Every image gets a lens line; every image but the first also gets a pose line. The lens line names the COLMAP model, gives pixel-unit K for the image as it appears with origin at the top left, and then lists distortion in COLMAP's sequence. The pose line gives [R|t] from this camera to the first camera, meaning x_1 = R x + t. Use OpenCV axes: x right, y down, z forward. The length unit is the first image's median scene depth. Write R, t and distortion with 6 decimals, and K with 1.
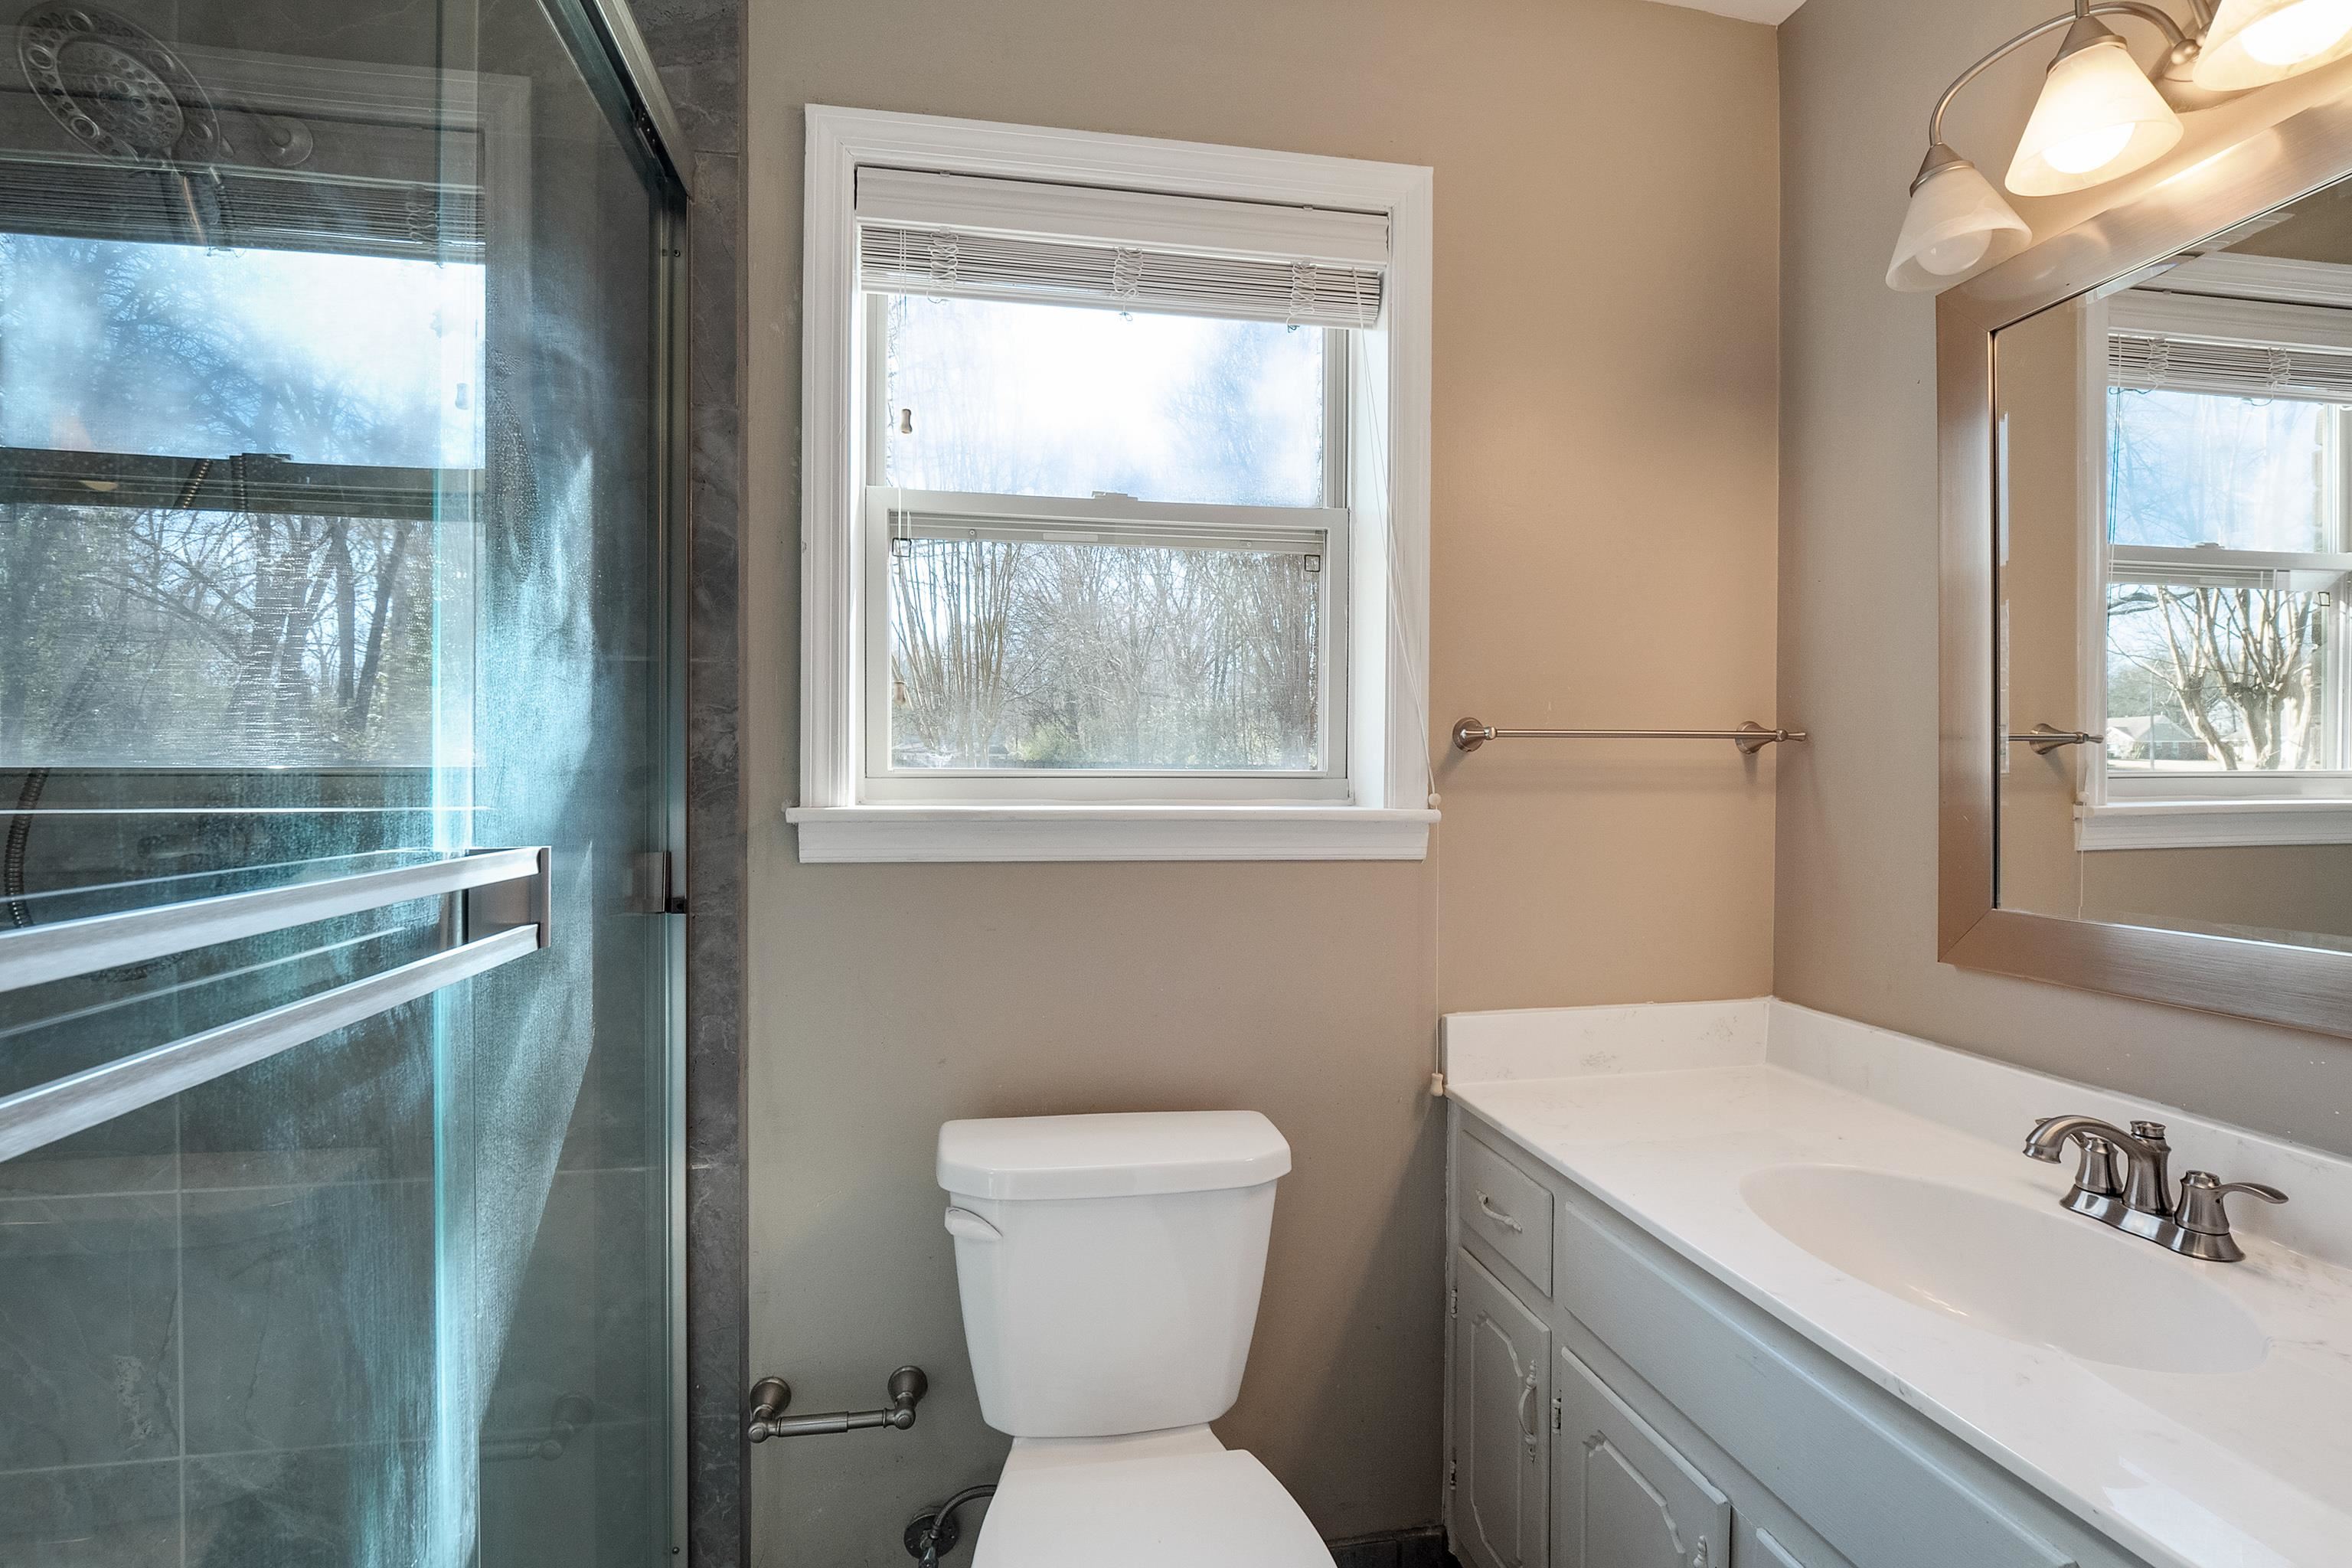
lens RADIAL K [[1126.7, 0, 1173.6], [0, 1126.7, 782.7], [0, 0, 1]] dist [-0.005361, -0.000978]
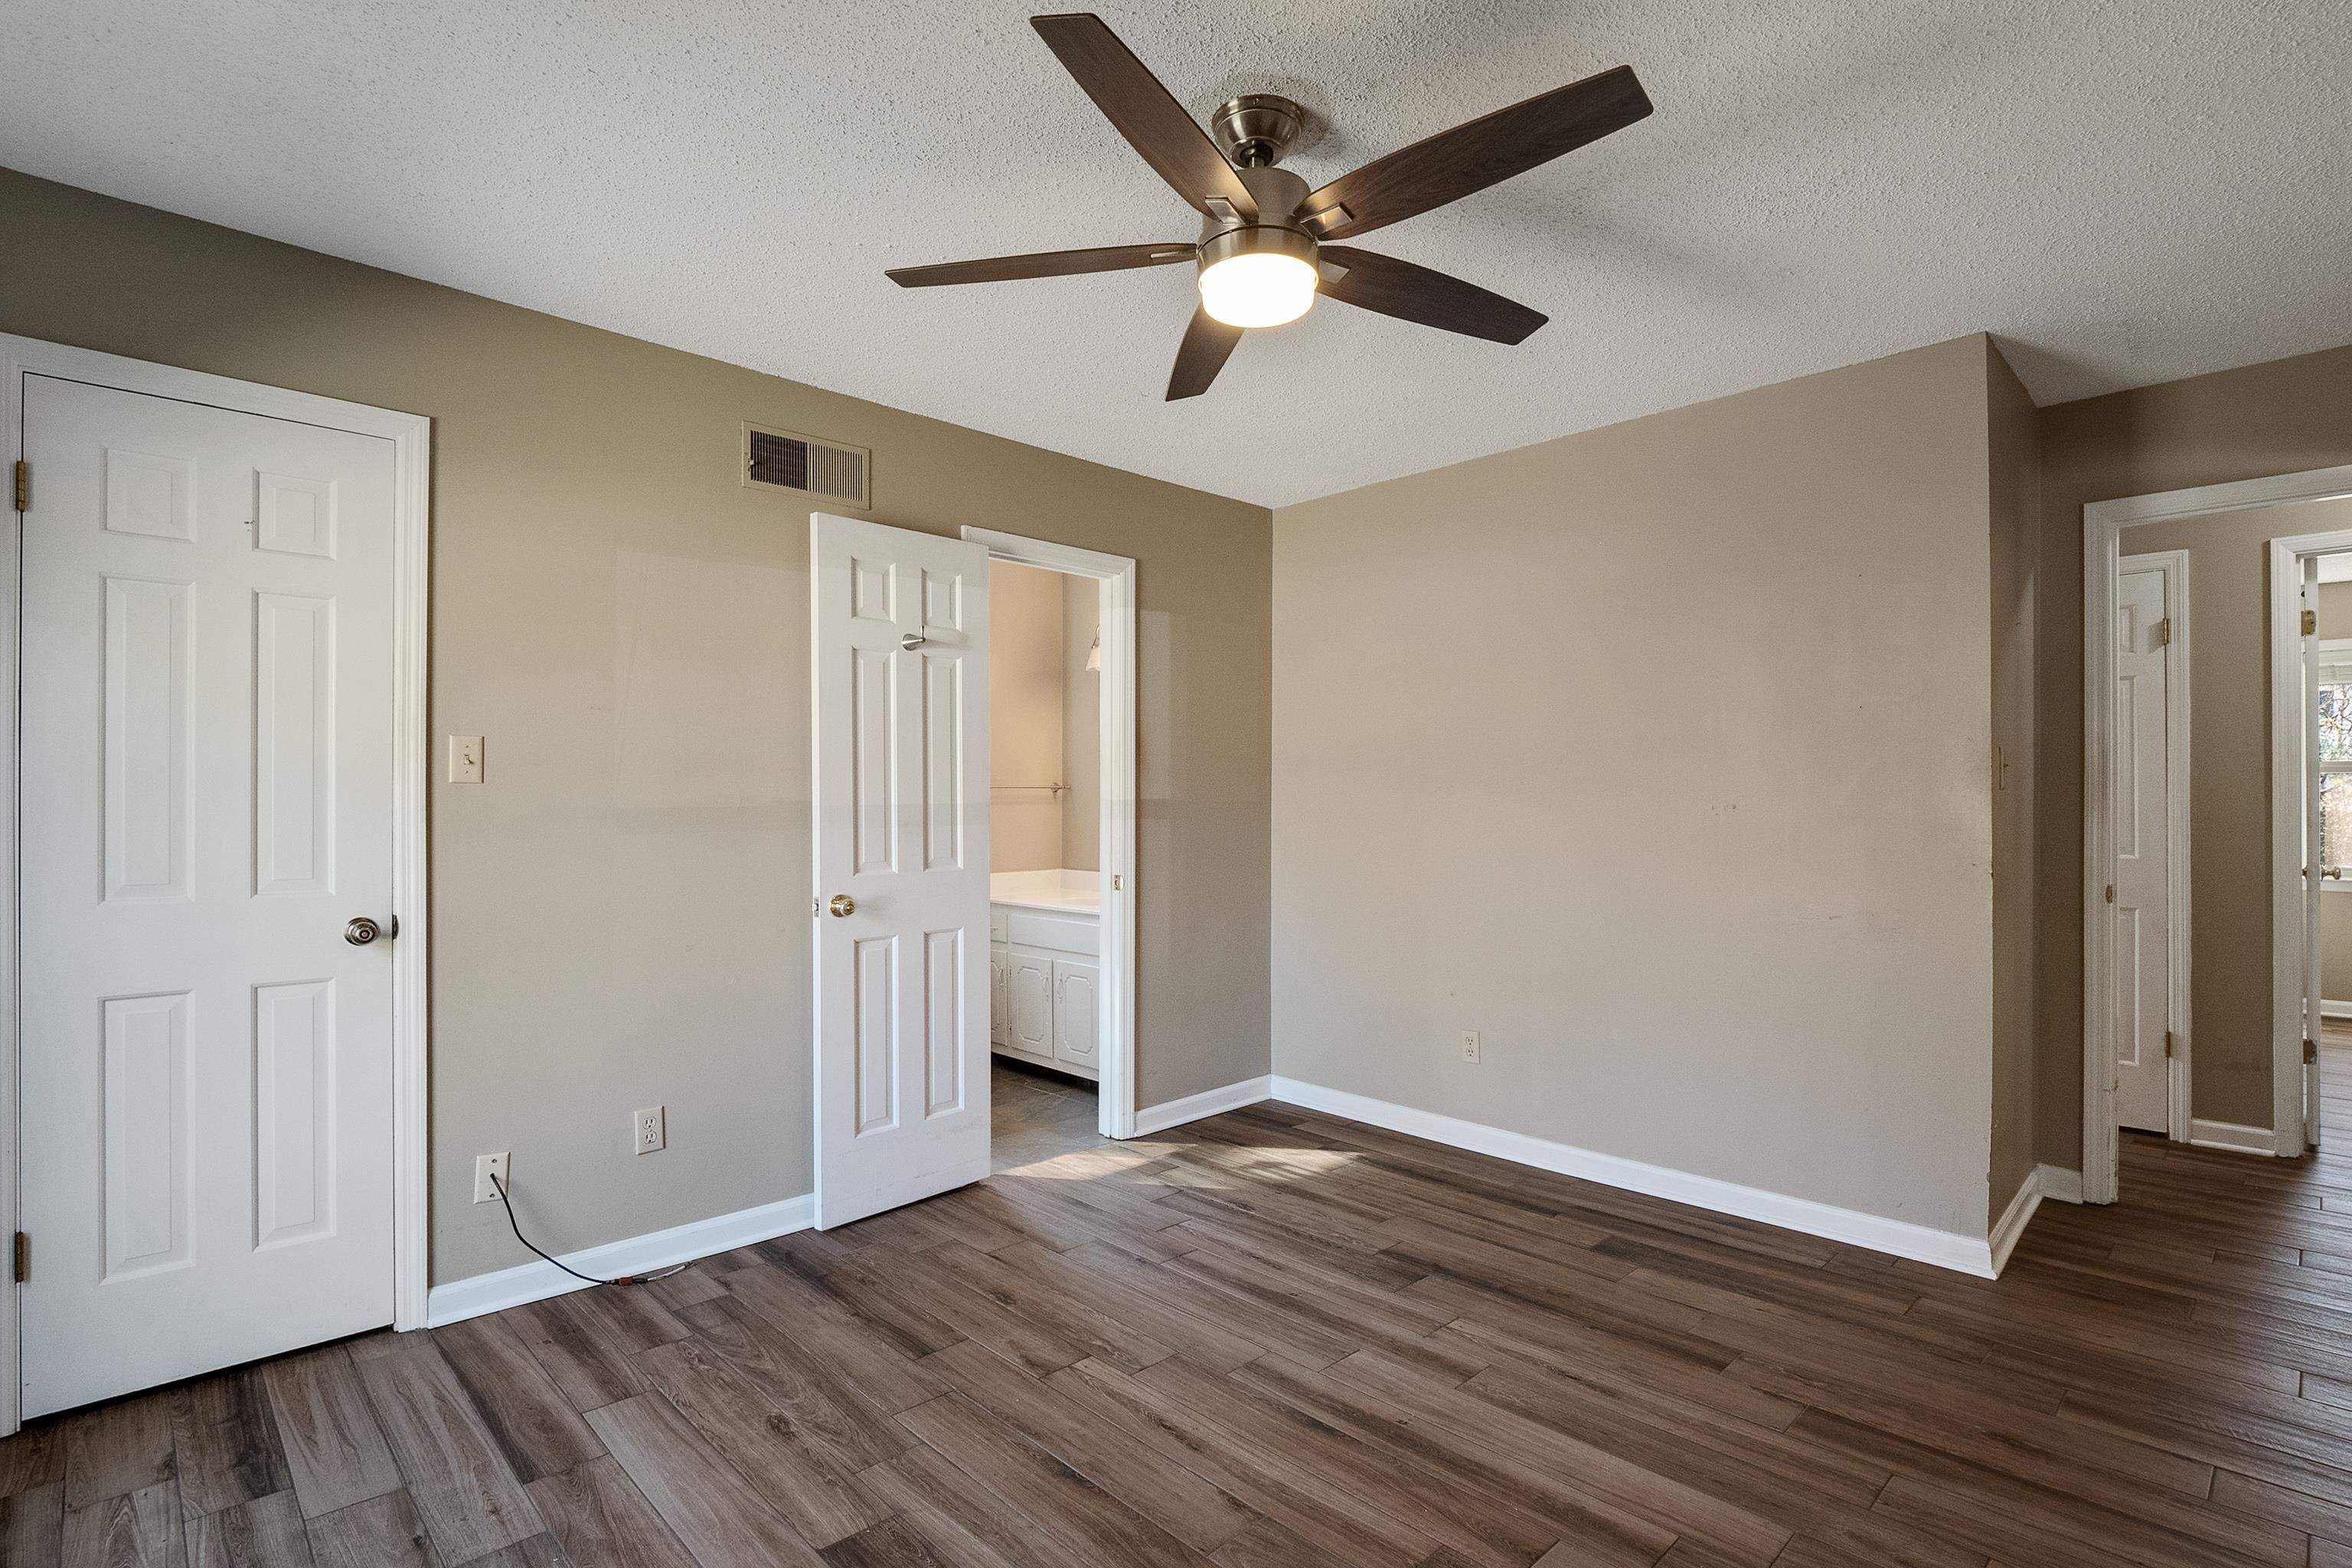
lens RADIAL K [[1126.7, 0, 1173.6], [0, 1126.7, 782.7], [0, 0, 1]] dist [-0.005361, -0.000978]
pose [[0.829783, 0.002492, 0.558080, -1.203868], [0.007726, 0.999843, -0.015953, 0.001565], [-0.558032, 0.017549, 0.829634, -2.236132]]
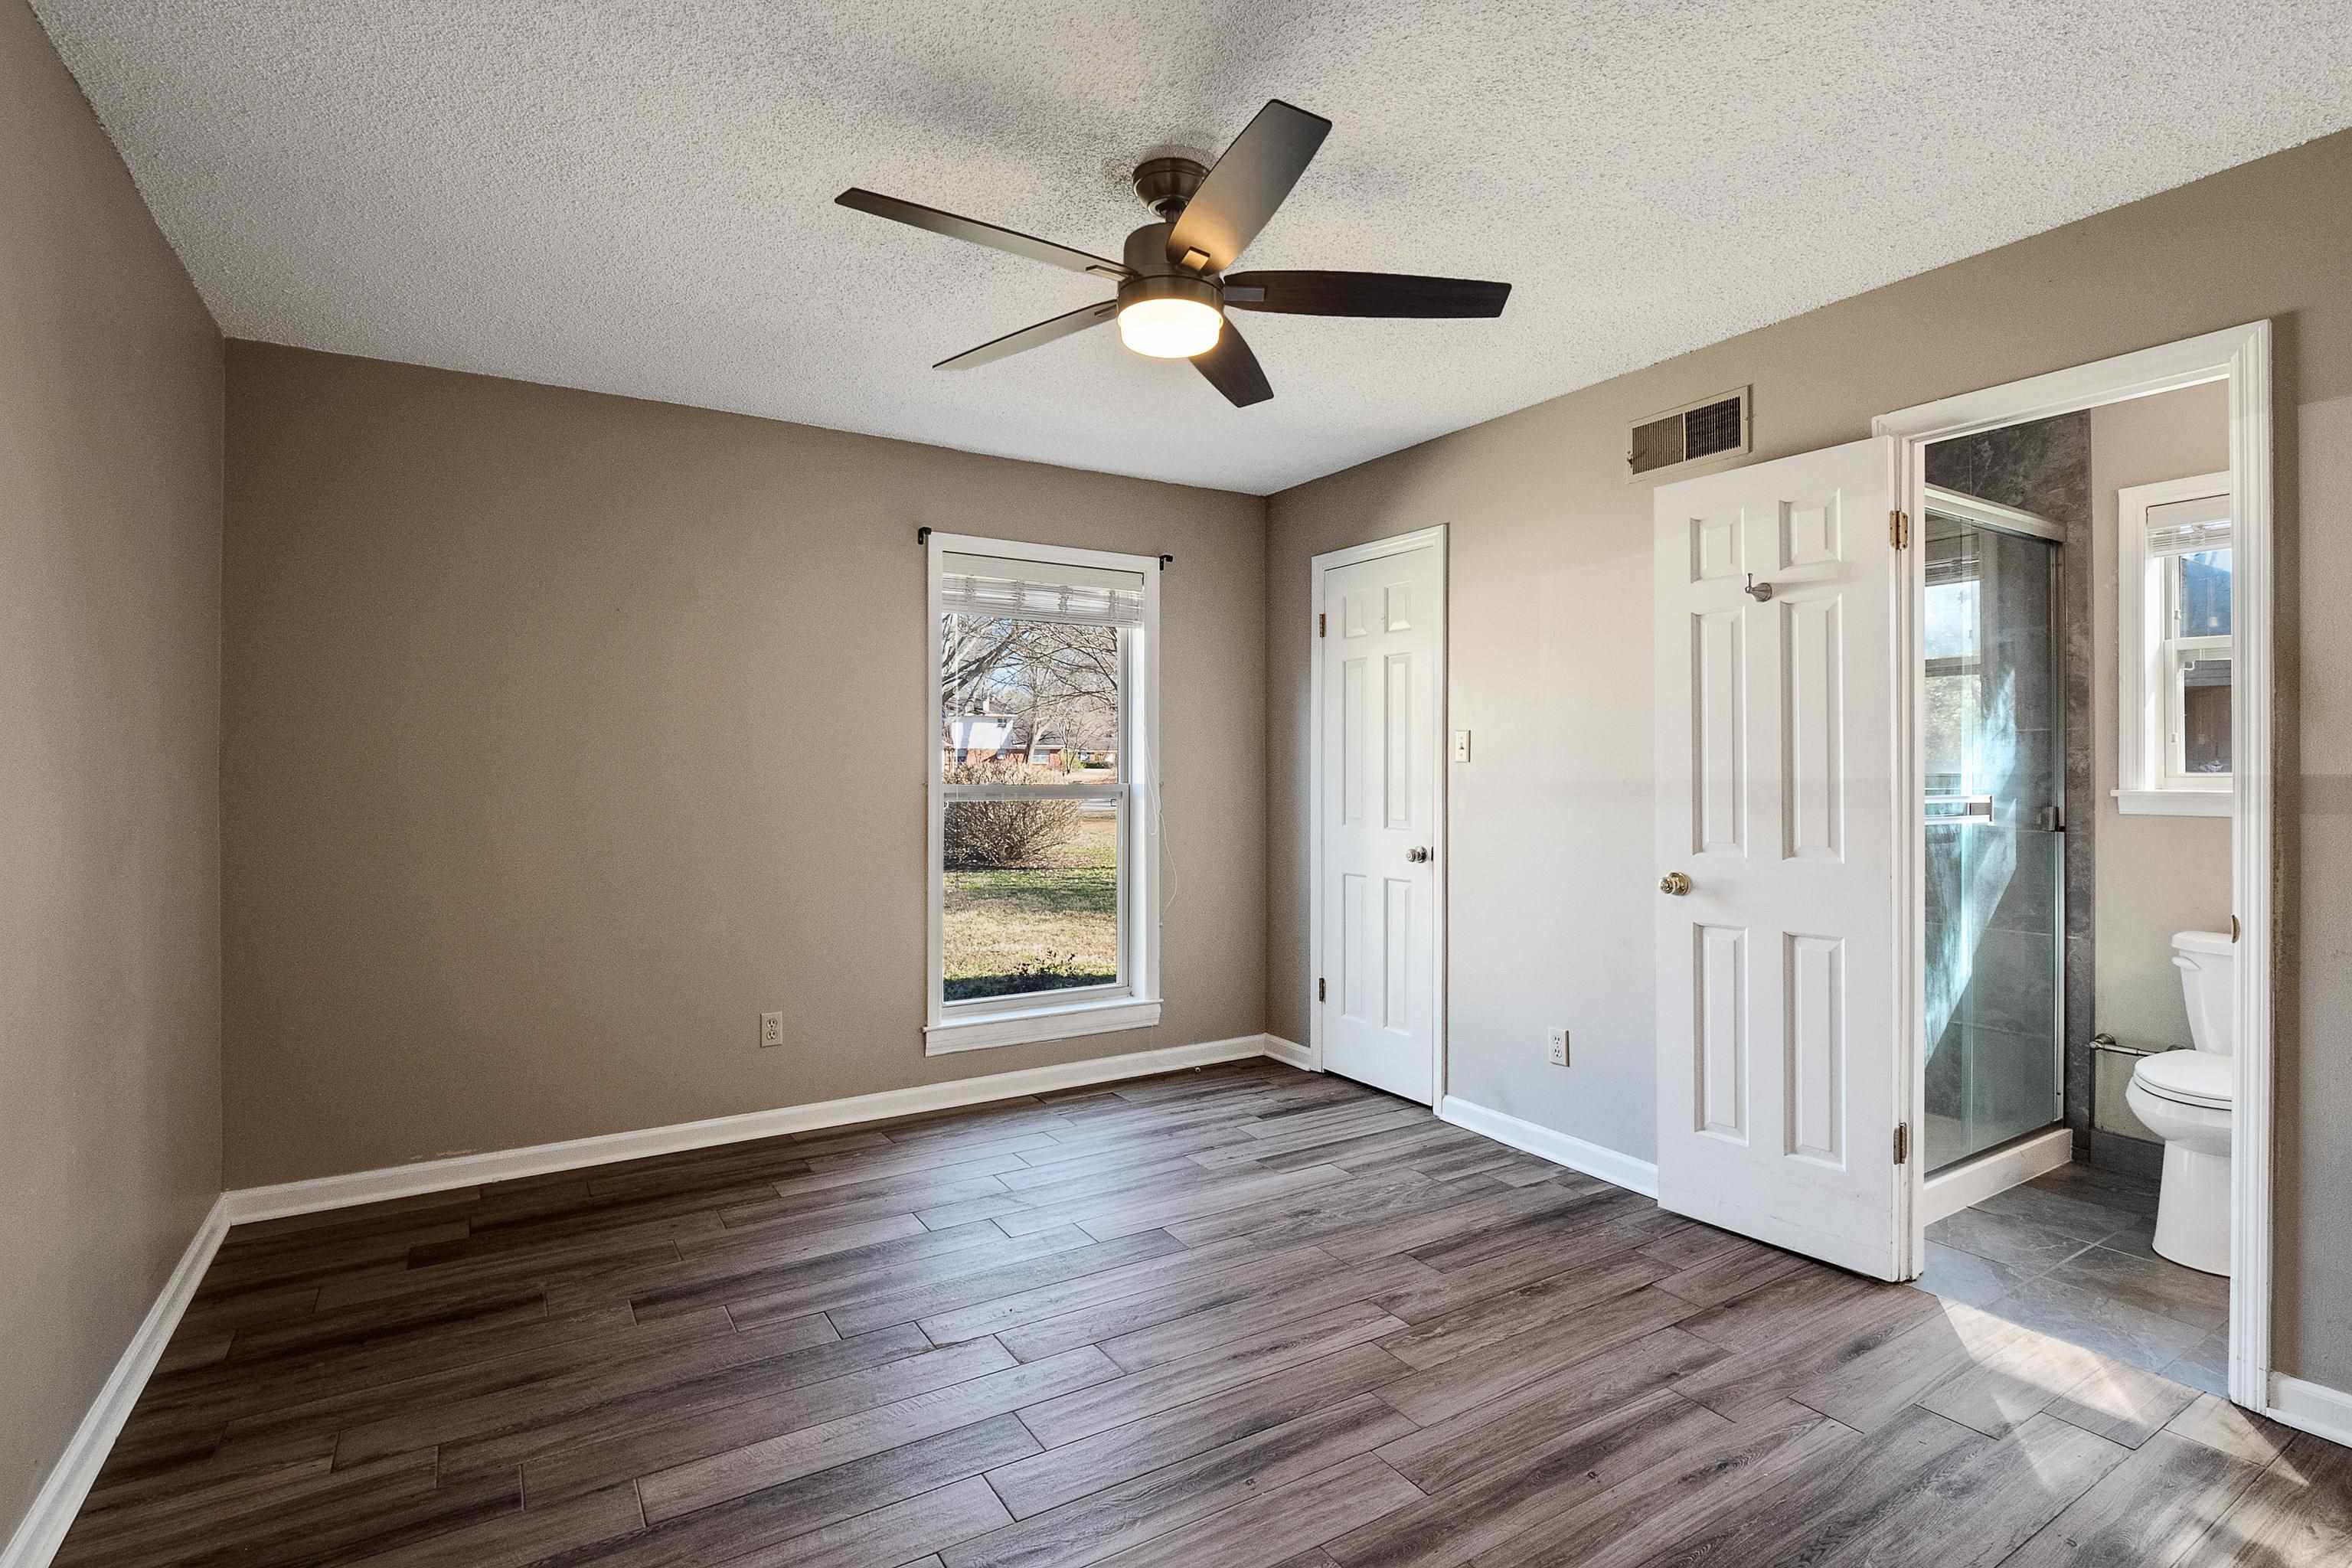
lens RADIAL K [[1126.7, 0, 1173.6], [0, 1126.7, 782.7], [0, 0, 1]] dist [-0.005361, -0.000978]
pose [[0.373173, 0.001128, -0.927761, 1.110597], [-0.003829, 0.999993, -0.000325, 0.015762], [0.927754, 0.003674, 0.373174, -1.714366]]
